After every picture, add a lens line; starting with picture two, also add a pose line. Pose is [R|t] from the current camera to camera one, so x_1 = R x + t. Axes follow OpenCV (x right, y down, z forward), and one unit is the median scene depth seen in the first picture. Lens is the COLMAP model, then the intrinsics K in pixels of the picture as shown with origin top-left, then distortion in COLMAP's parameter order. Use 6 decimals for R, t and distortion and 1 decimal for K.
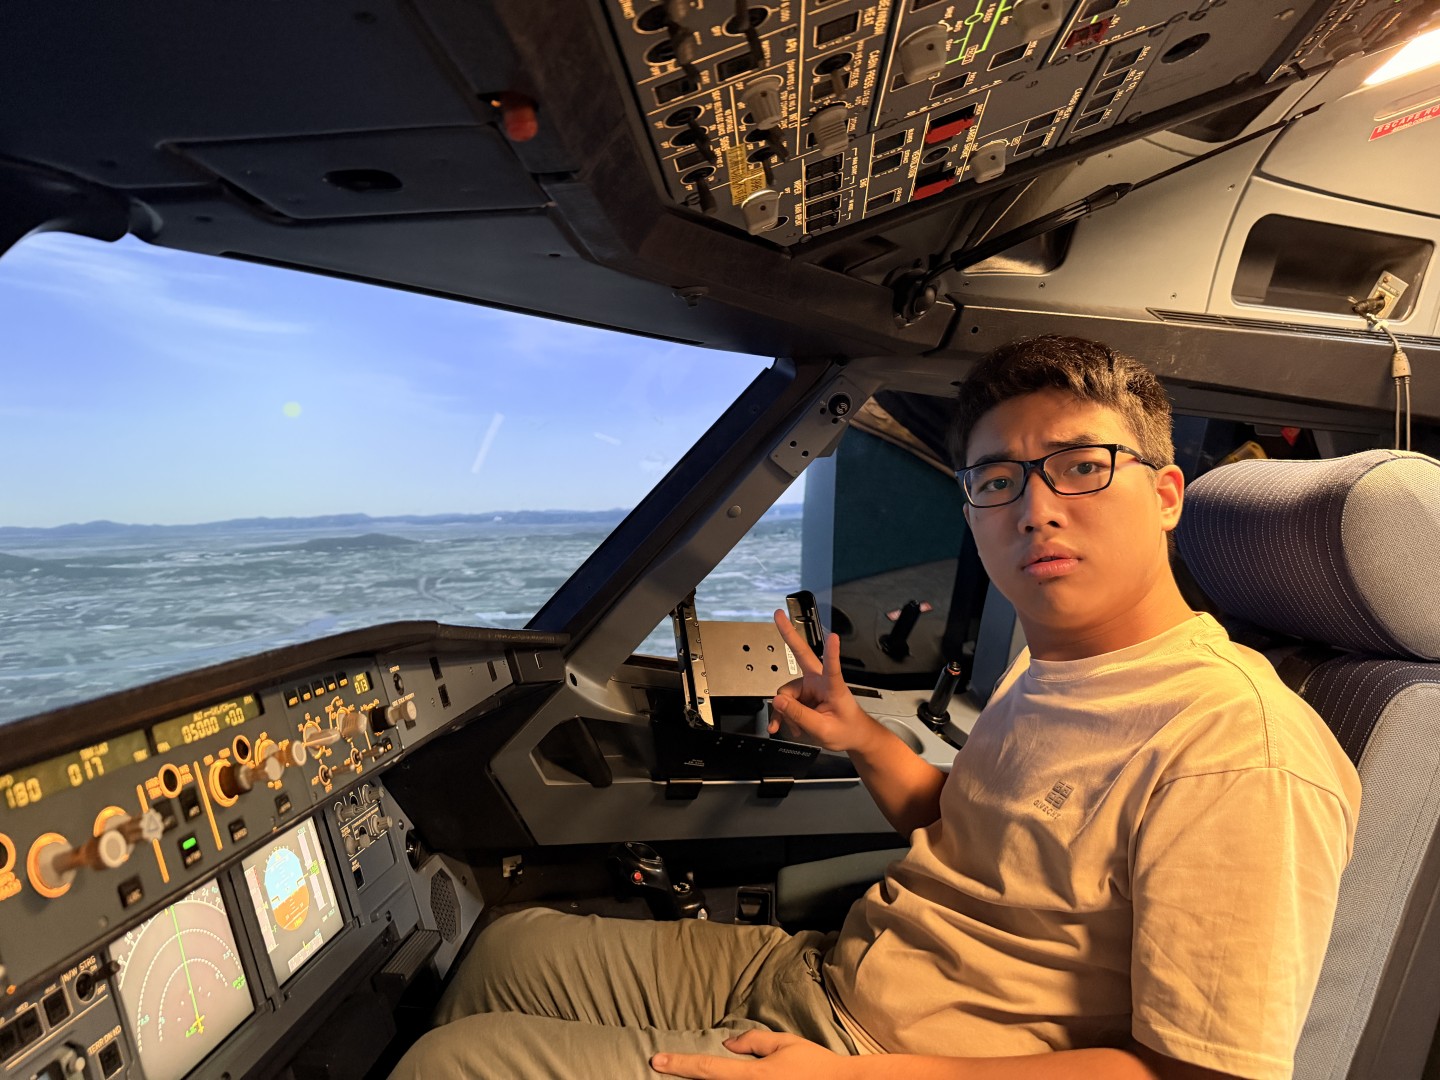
lens RADIAL K [[1016.1, 0, 733.8], [0, 1016.1, 536.3], [0, 0, 1]] dist [0.038282, -0.057652]
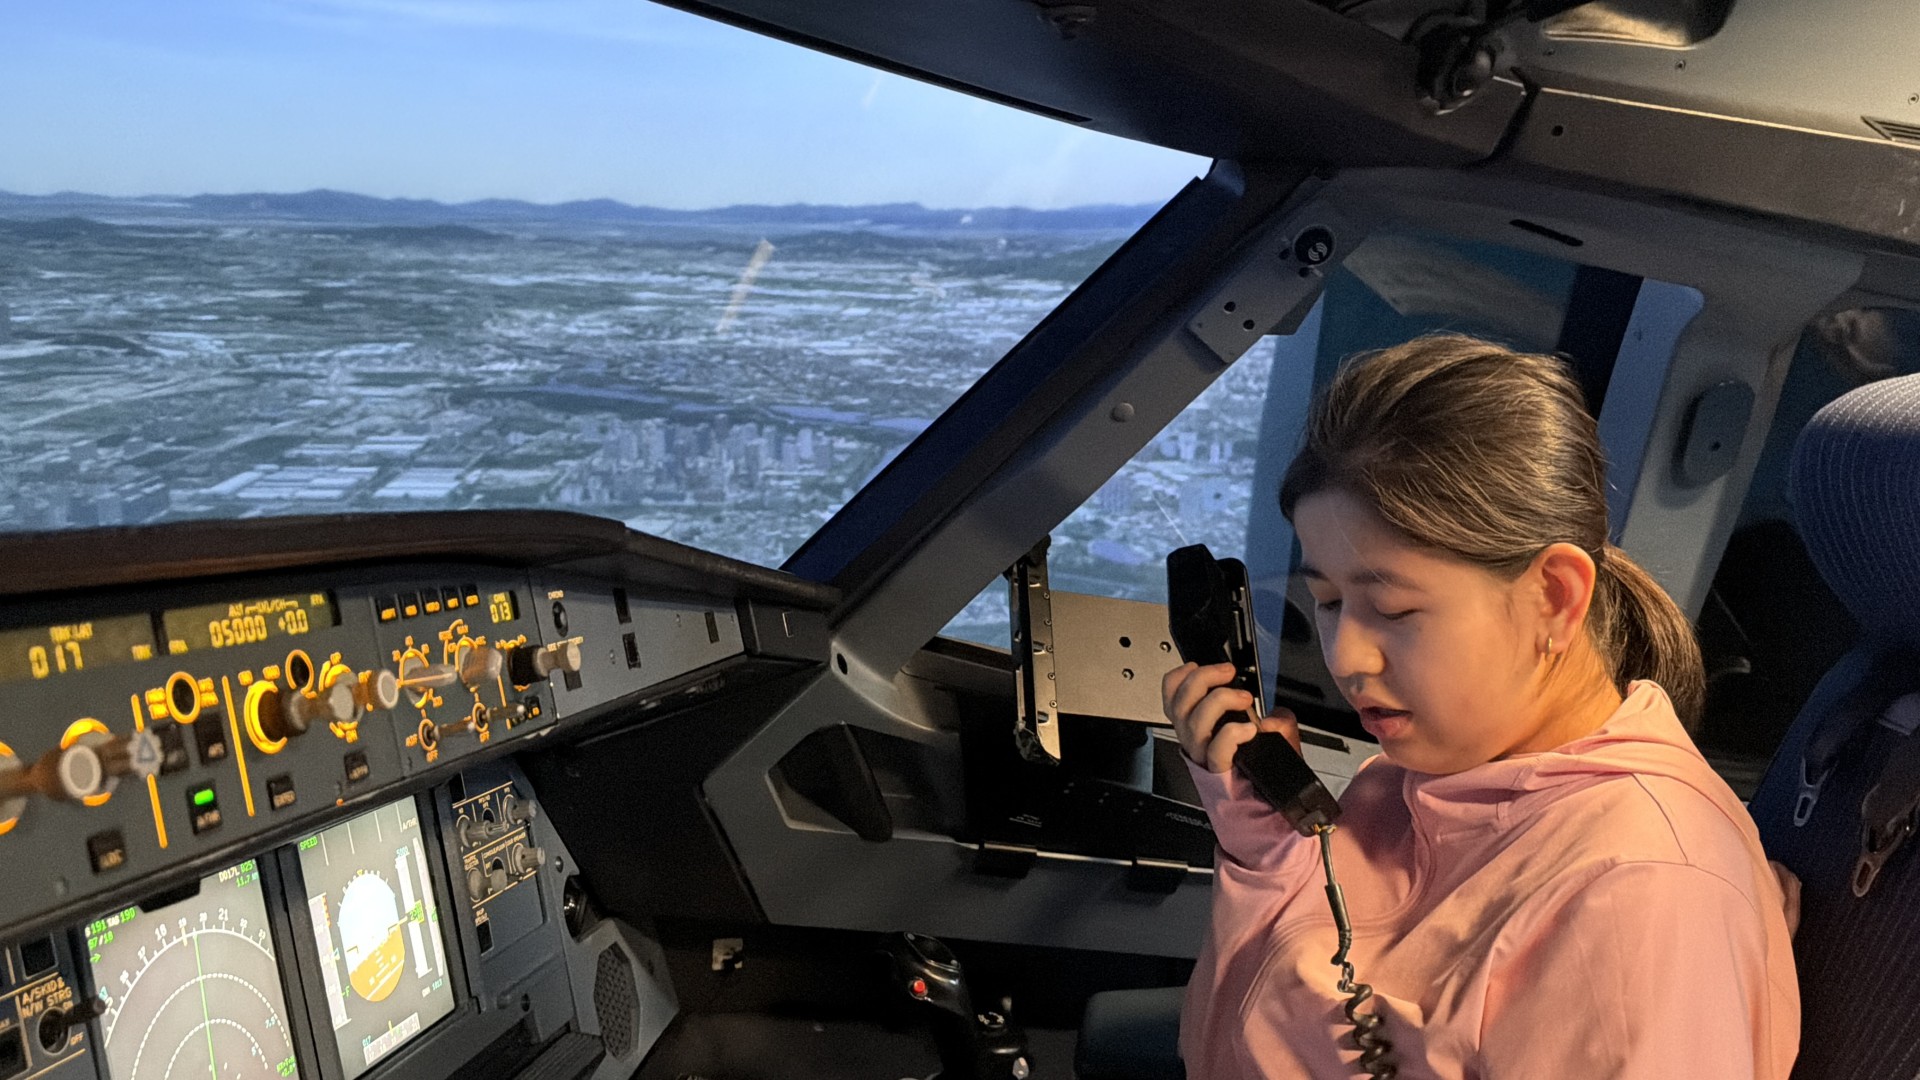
lens RADIAL K [[1651.5, 0, 973.9], [0, 1651.5, 516.1], [0, 0, 1]] dist [0.086136, -0.160539]
pose [[0.991289, 0.084287, -0.101198, 0.030204], [-0.082749, 0.996383, 0.019308, 0.046212], [0.102460, -0.010766, 0.994679, 0.001803]]
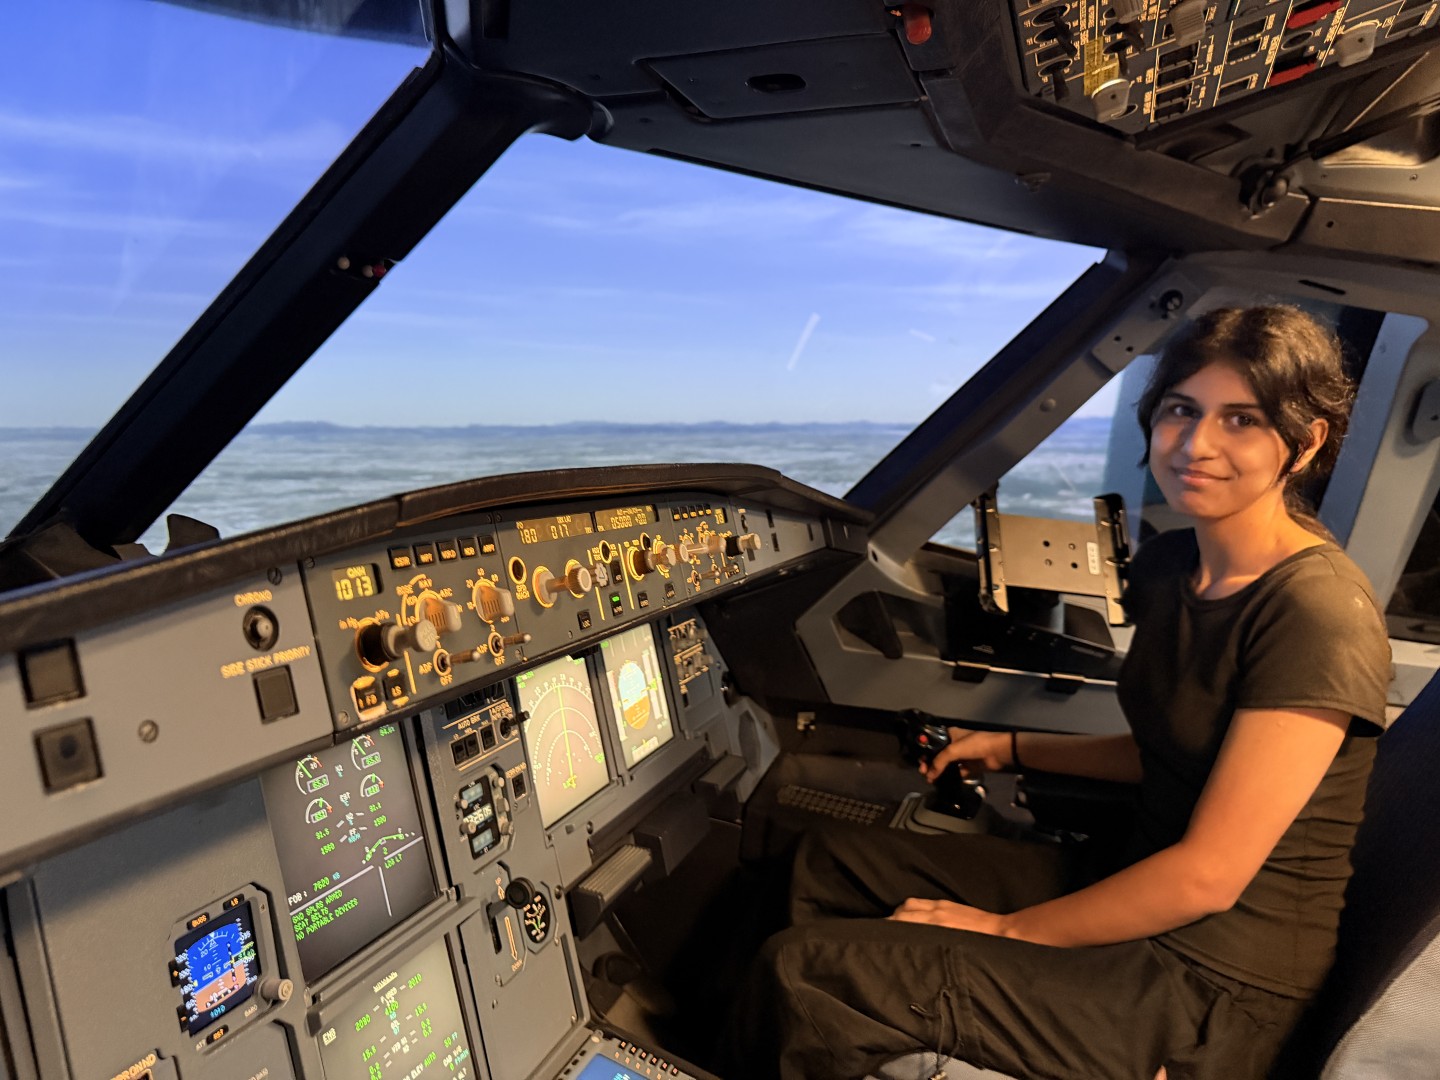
lens RADIAL K [[1016.1, 0, 704.2], [0, 1016.1, 520.1], [0, 0, 1]] dist [0.038282, -0.057652]
pose [[0.951705, 0.081171, -0.296090, -0.025284], [-0.062814, 0.995496, 0.071009, 0.068987], [0.300520, -0.048981, 0.952517, -0.170513]]
